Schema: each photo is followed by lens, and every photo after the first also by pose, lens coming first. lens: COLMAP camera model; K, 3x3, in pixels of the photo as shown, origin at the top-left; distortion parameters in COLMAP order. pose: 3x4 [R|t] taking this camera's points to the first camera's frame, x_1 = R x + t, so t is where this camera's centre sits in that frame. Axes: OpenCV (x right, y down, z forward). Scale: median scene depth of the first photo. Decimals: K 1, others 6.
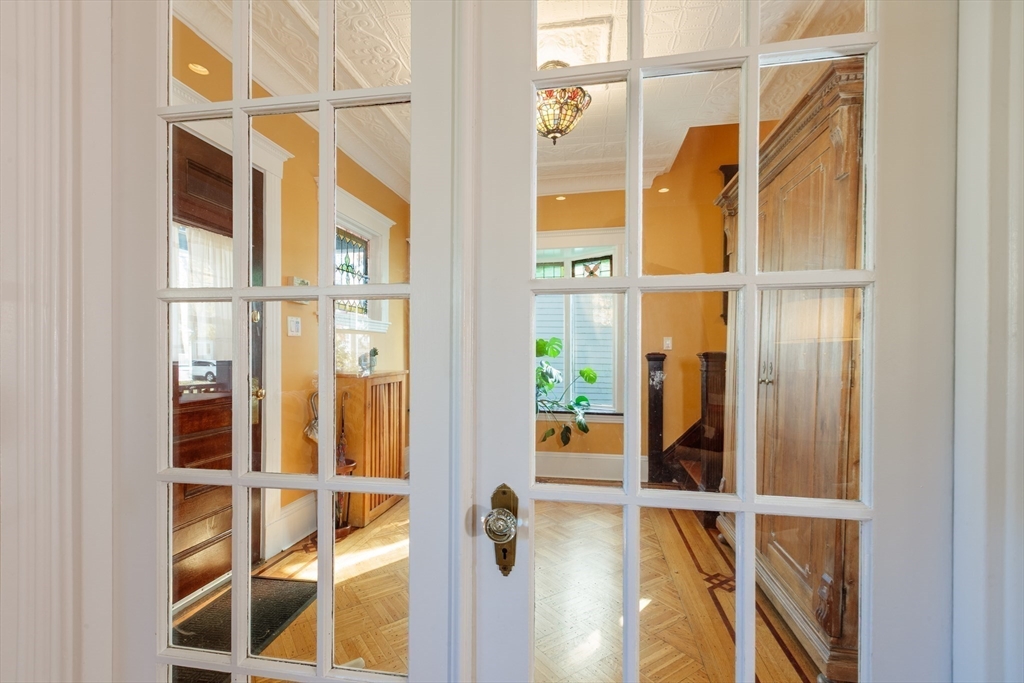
lens RADIAL K [[449.1, 0, 512.0], [0, 449.1, 341.5], [0, 0, 1]] dist [0.001879, 0.000117]
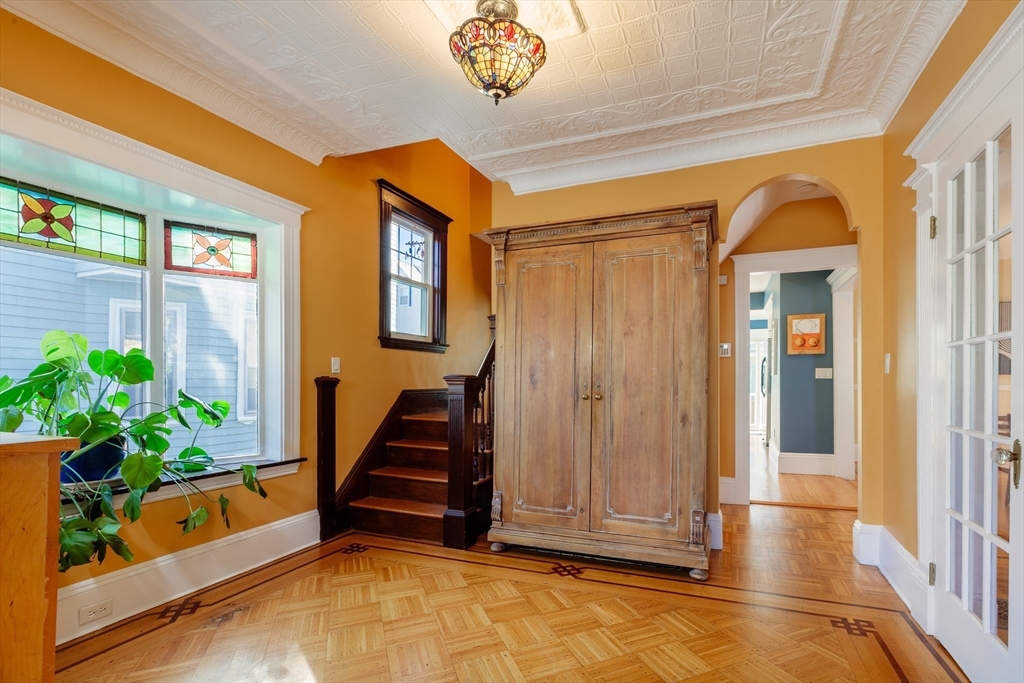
lens RADIAL K [[485.9, 0, 514.3], [0, 485.9, 379.8], [0, 0, 1]] dist [0.000789, 0.000069]
pose [[0.223325, -0.002750, 0.974740, -0.443001], [-0.019173, 0.999790, 0.007213, 0.018033], [-0.974555, -0.020300, 0.223226, 0.482953]]
